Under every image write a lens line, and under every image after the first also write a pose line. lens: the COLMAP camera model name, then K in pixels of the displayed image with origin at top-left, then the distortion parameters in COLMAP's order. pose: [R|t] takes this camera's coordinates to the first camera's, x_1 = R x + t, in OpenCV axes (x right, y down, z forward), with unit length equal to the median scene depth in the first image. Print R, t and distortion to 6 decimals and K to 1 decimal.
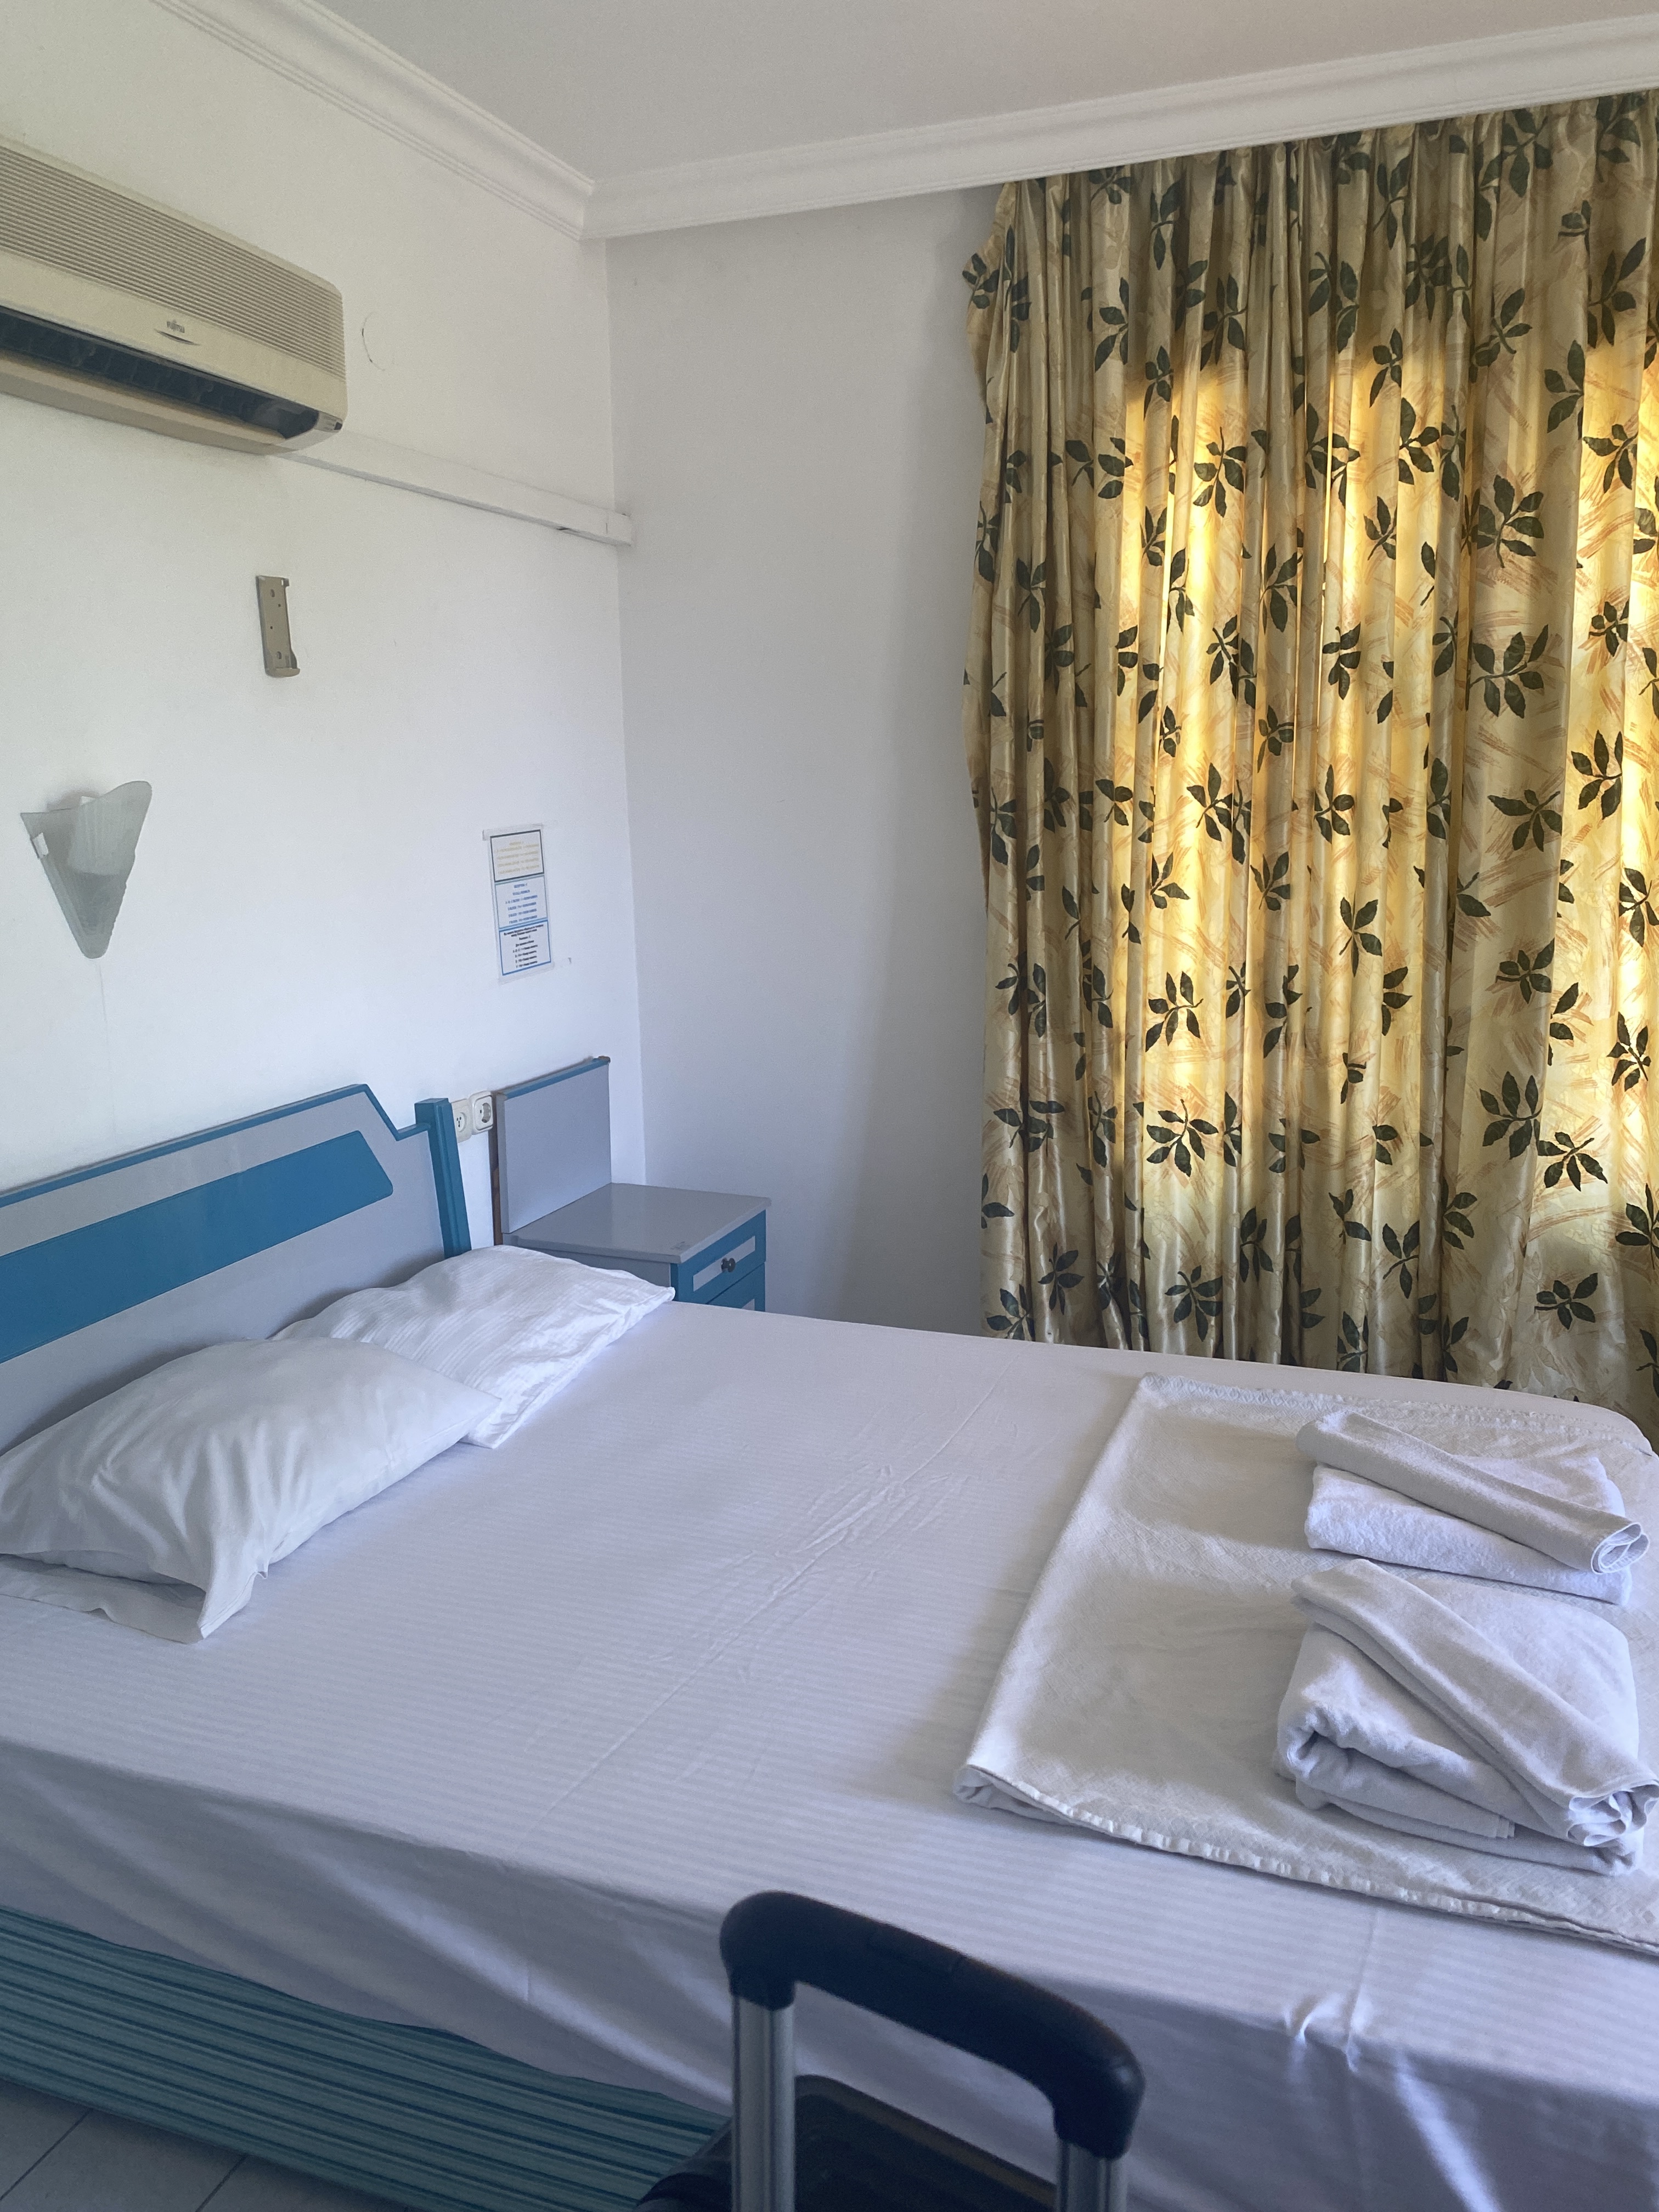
lens RADIAL K [[1664.7, 0, 829.5], [0, 1664.7, 1106.0], [0, 0, 1]] dist [0.003953, 0.011890]
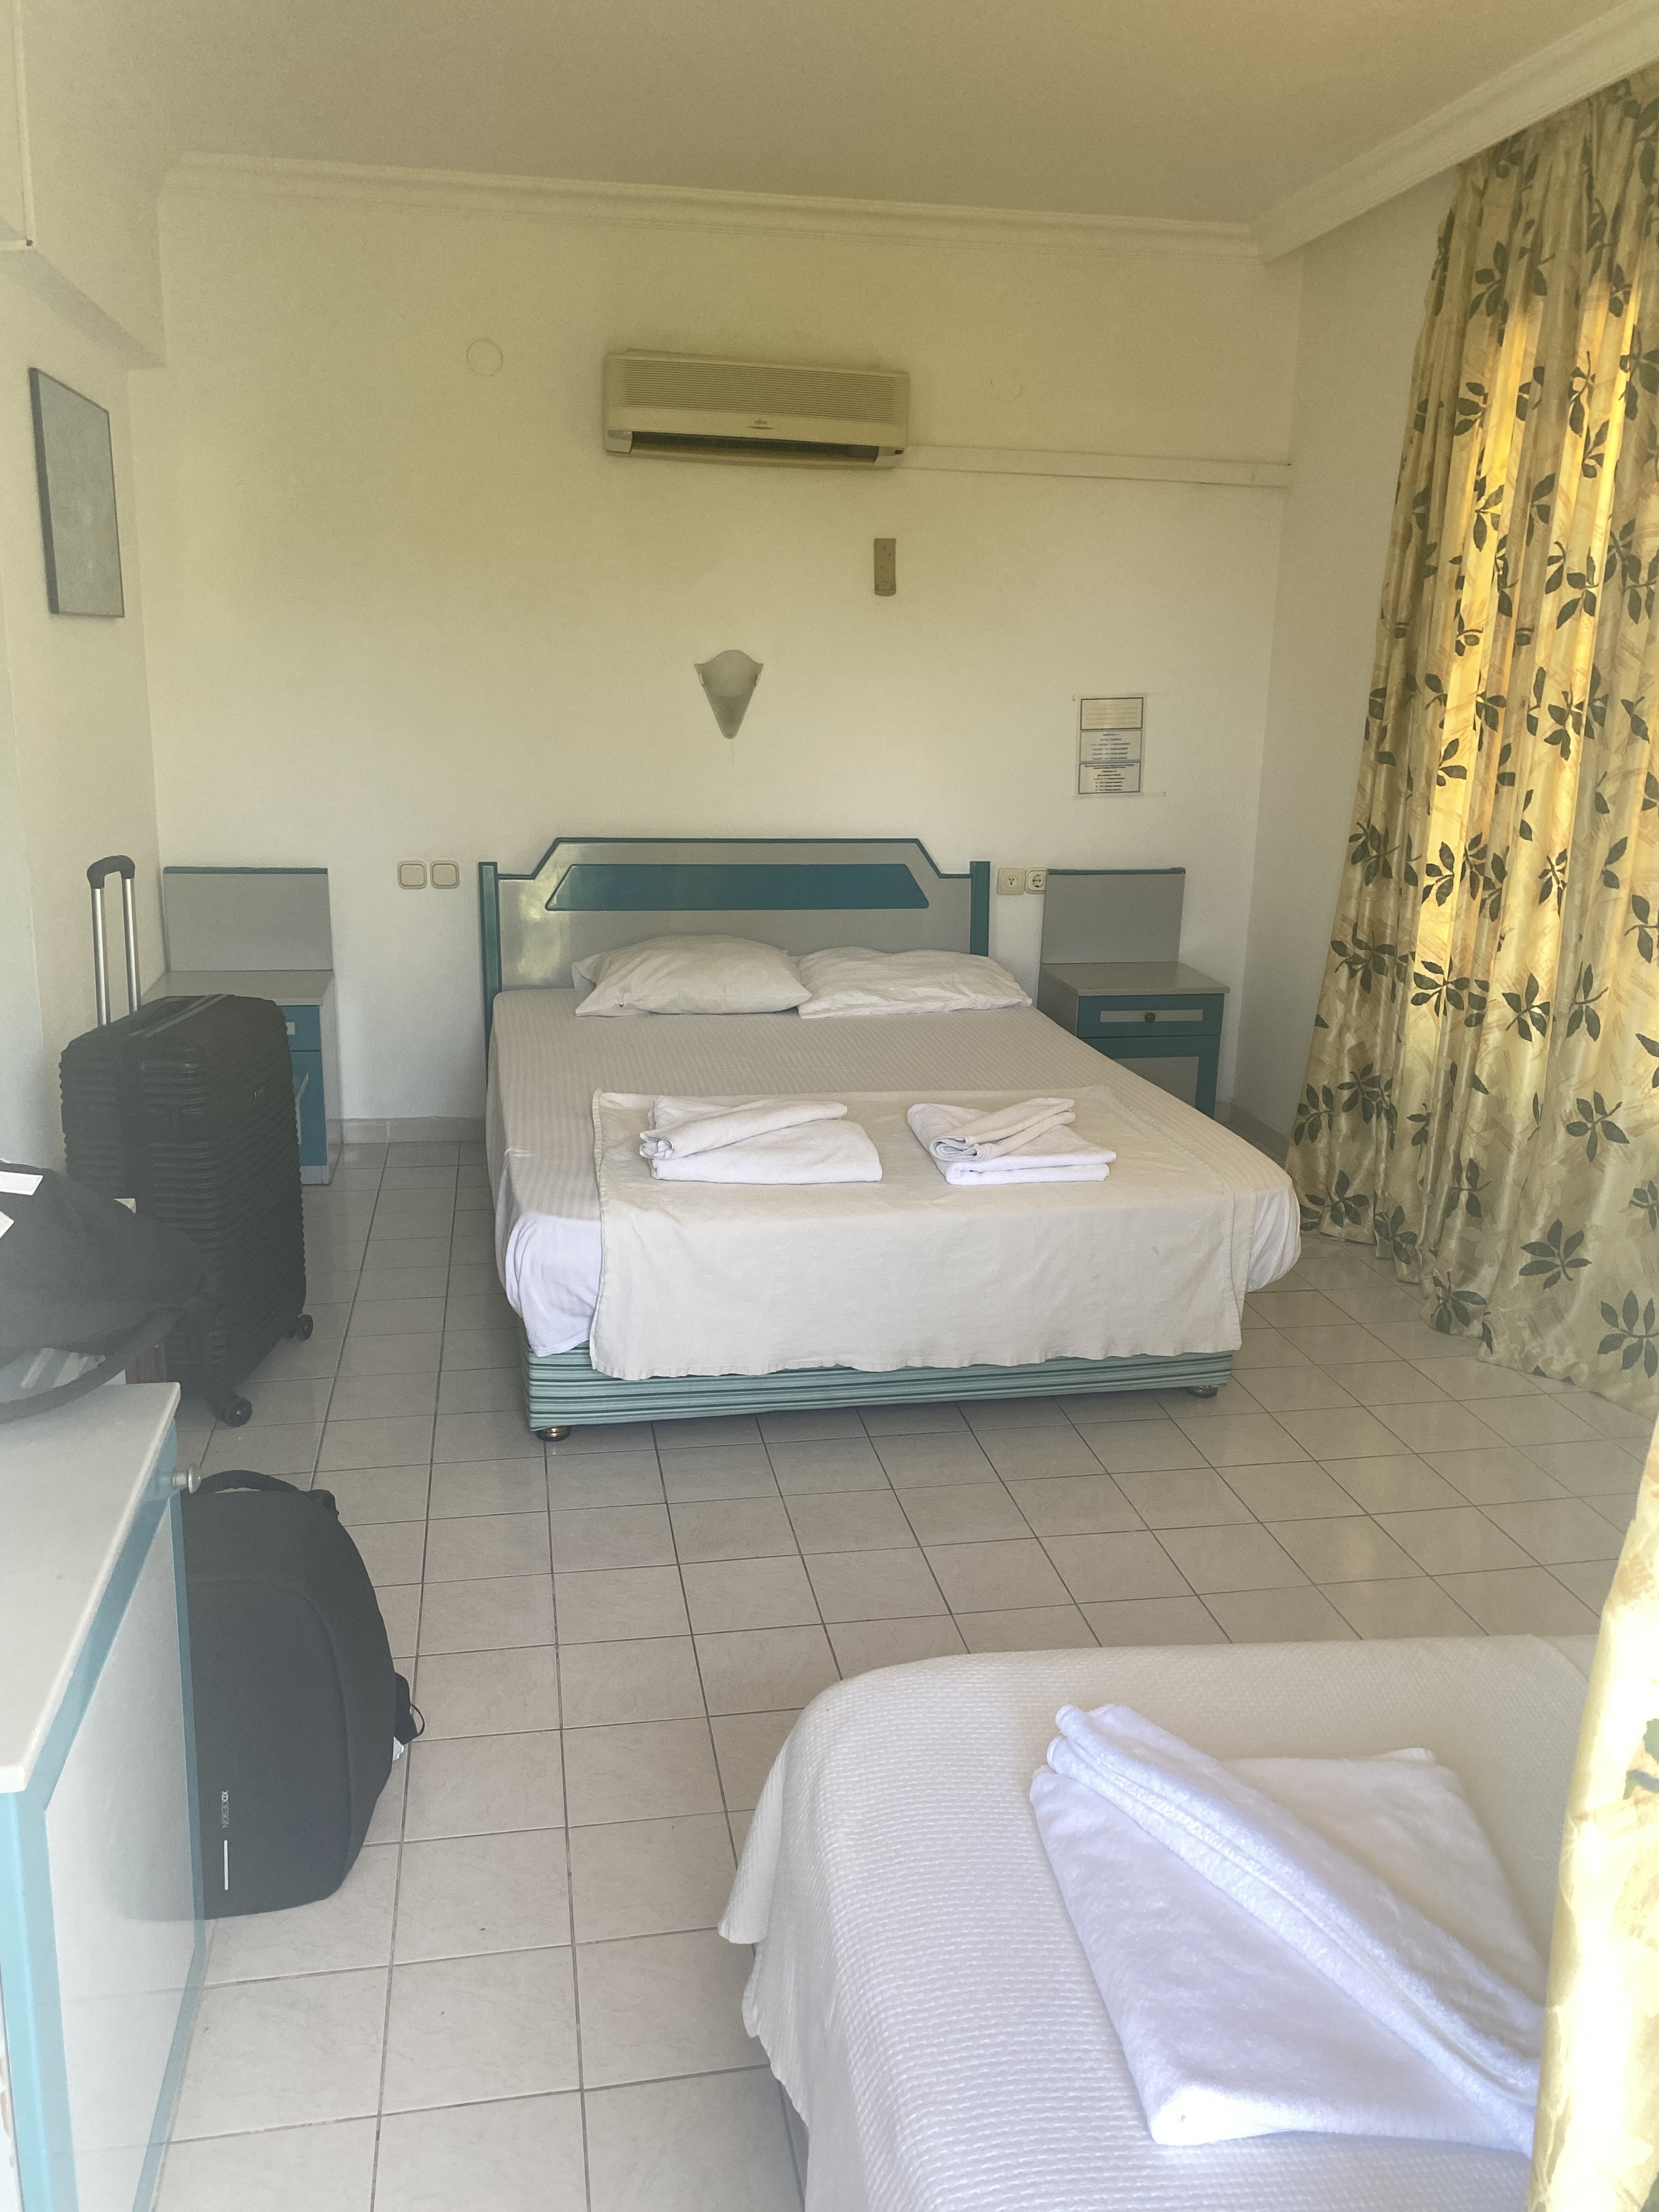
lens RADIAL K [[1664.7, 0, 829.5], [0, 1664.7, 1106.0], [0, 0, 1]] dist [0.003953, 0.011890]
pose [[0.527116, 0.246268, -0.813327, 1.005193], [-0.195754, 0.966537, 0.165791, -0.011621], [0.826940, 0.071821, 0.557685, 0.000654]]
